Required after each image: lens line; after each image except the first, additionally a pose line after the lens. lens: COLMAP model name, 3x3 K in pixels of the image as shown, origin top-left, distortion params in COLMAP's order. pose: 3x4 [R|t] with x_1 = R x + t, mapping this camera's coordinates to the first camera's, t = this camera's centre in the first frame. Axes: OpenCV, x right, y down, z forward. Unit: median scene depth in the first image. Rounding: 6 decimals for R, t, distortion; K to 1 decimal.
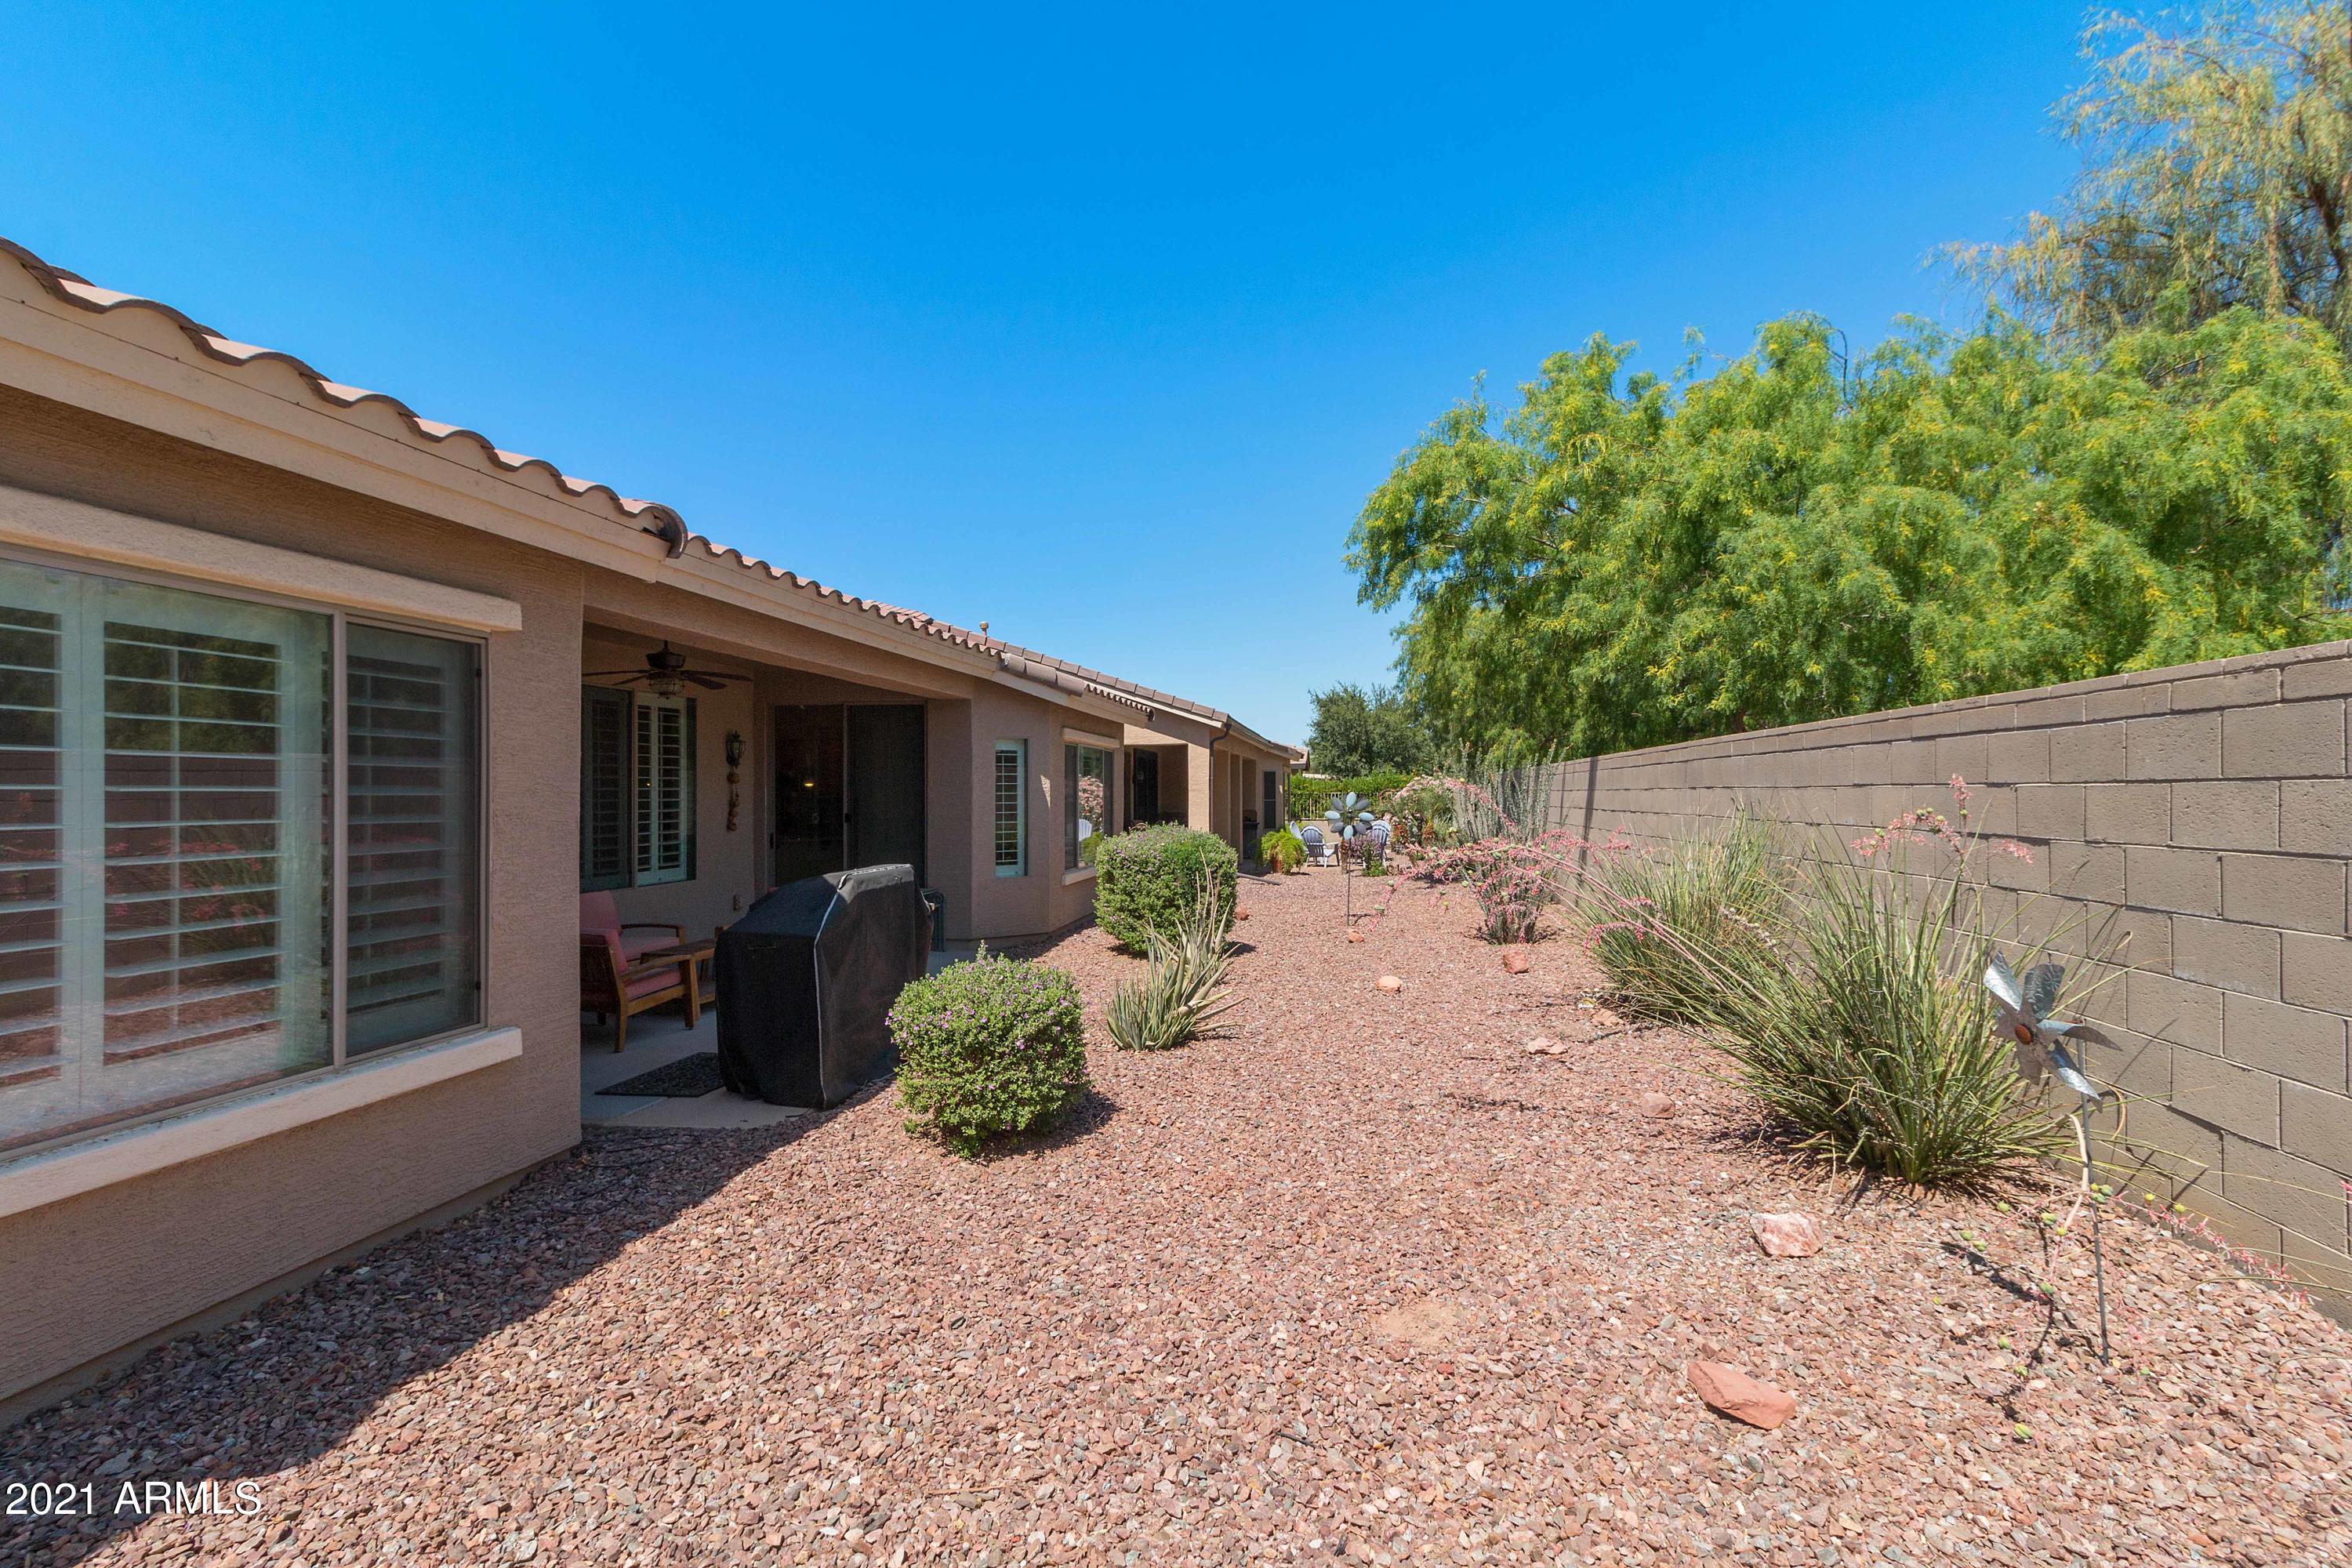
lens RADIAL K [[1084.7, 0, 1185.1], [0, 1084.7, 787.7], [0, 0, 1]] dist [0.002440, -0.000900]
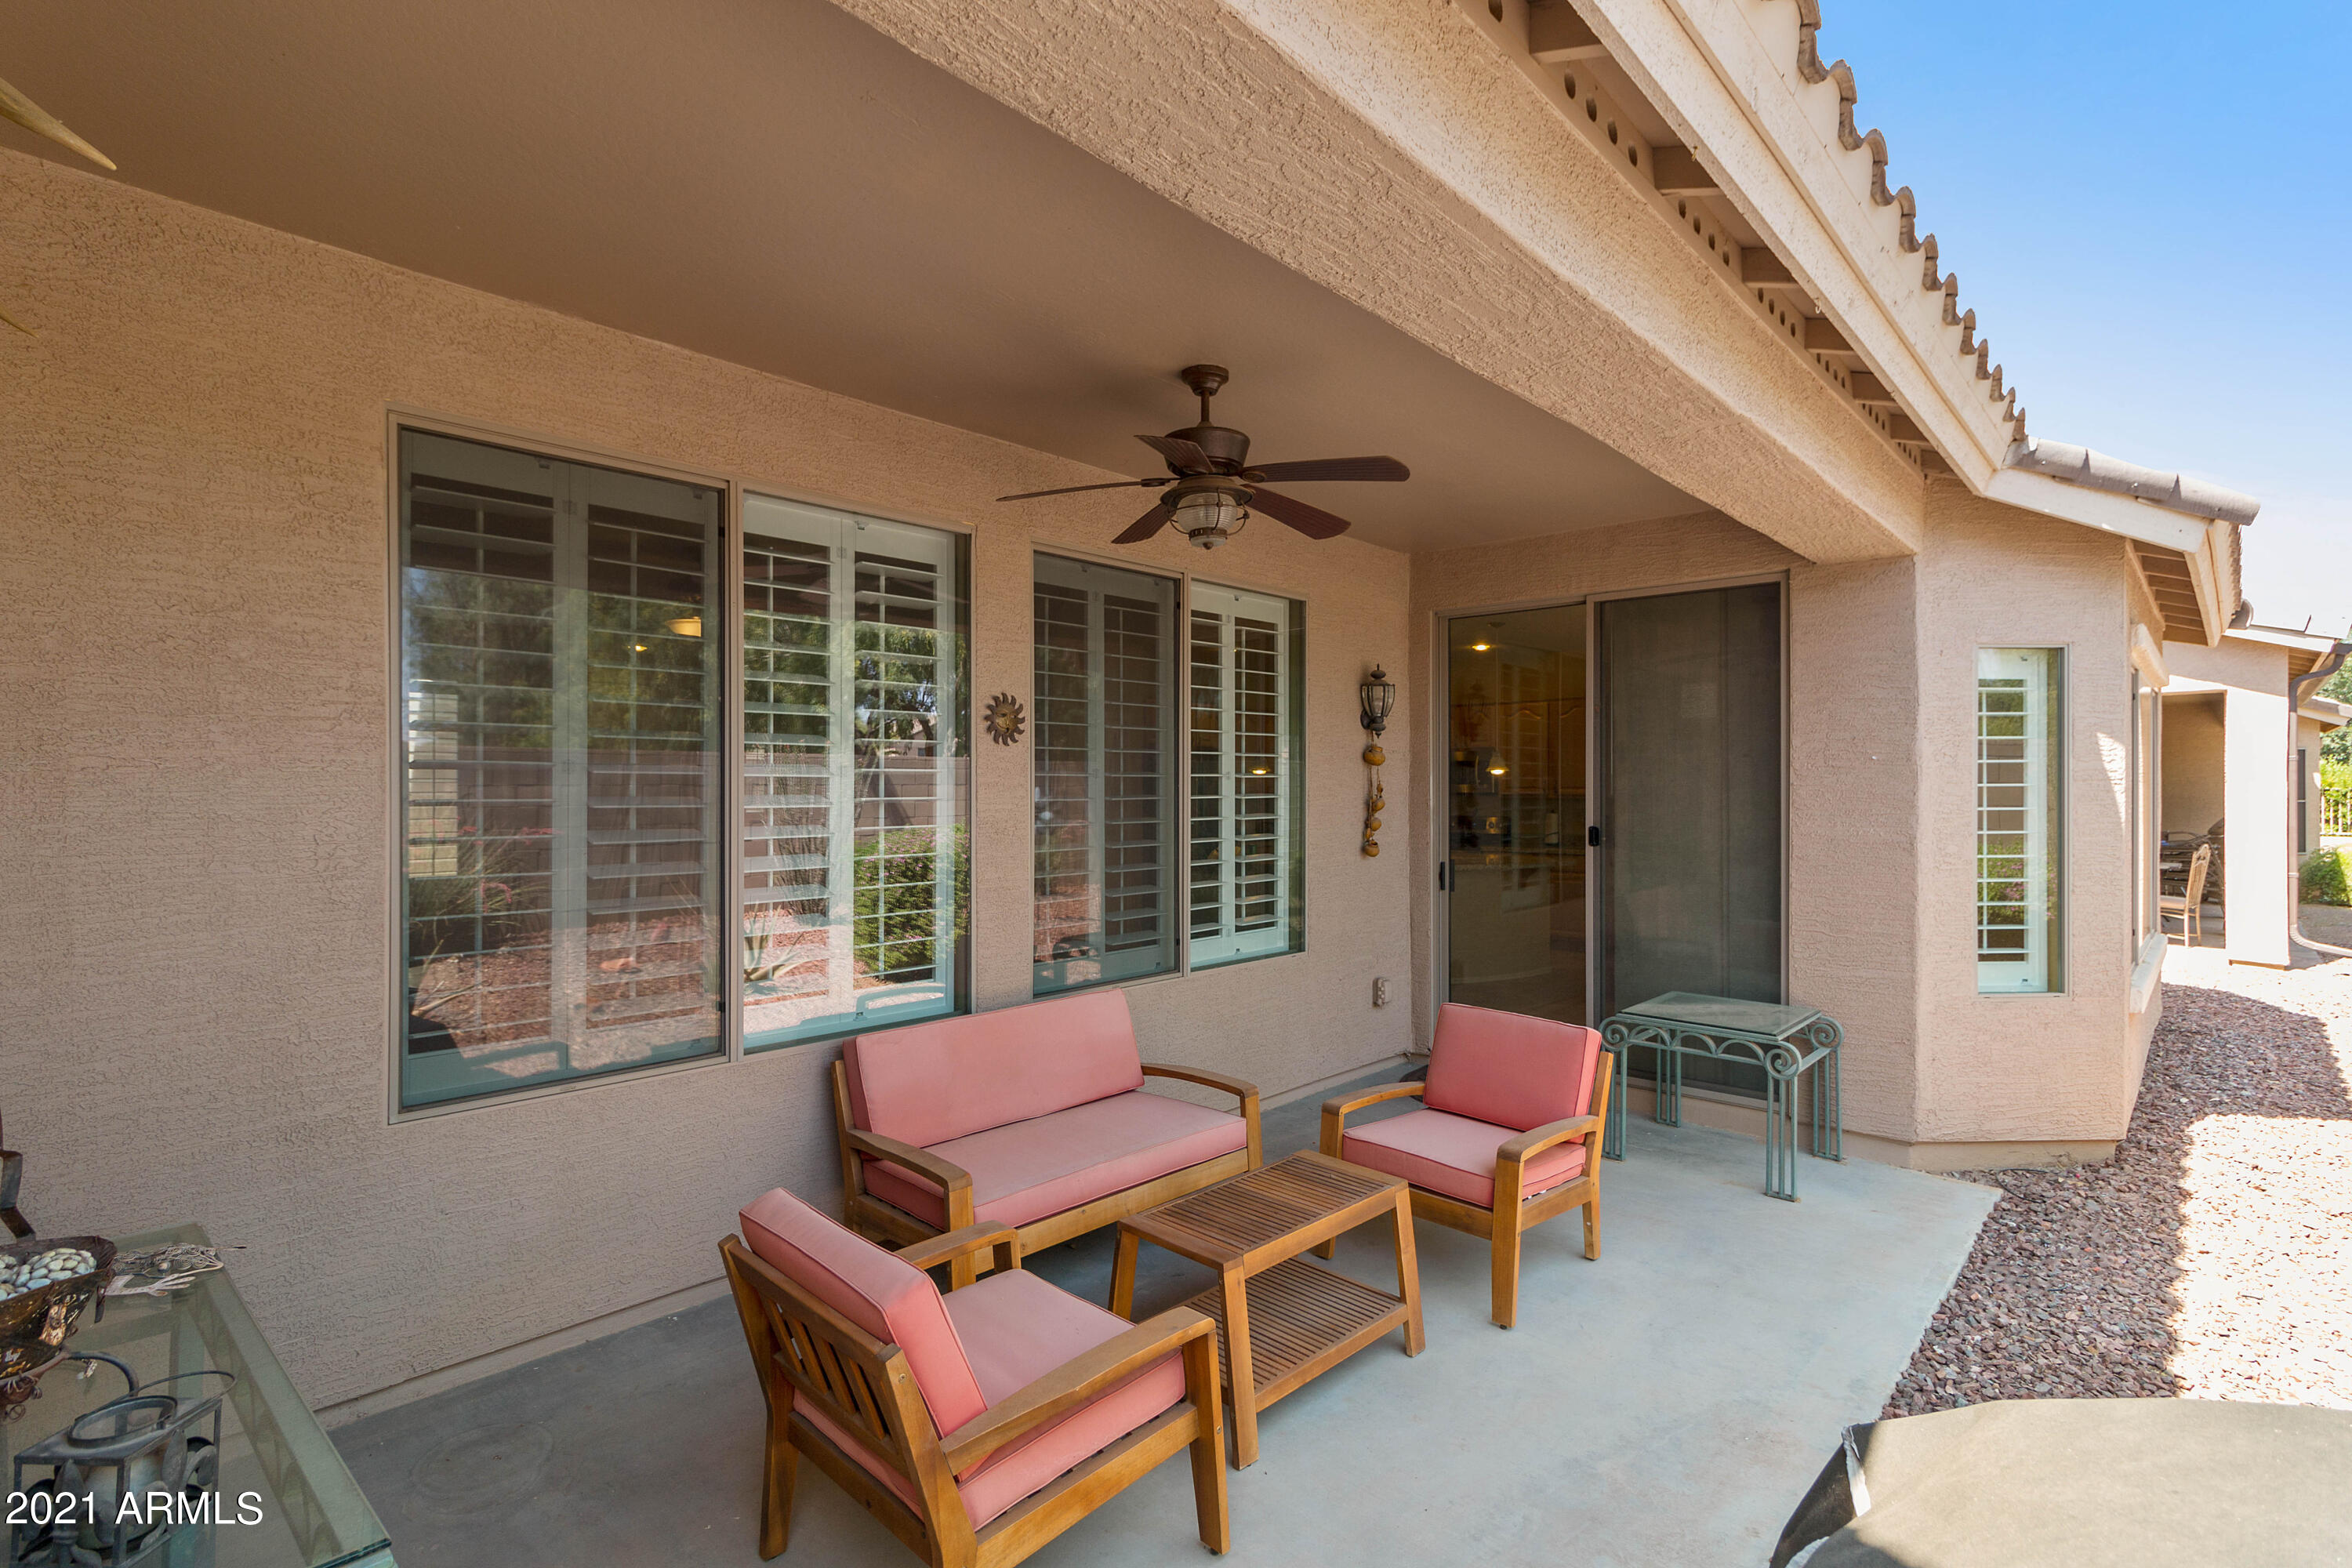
lens RADIAL K [[1084.7, 0, 1163.7], [0, 1084.7, 787.2], [0, 0, 1]] dist [0.002440, -0.000900]
pose [[0.827448, 0.000707, -0.561542, -0.204420], [0.001436, 0.999993, 0.003375, 0.004416], [0.561541, -0.003599, 0.827441, 0.506191]]
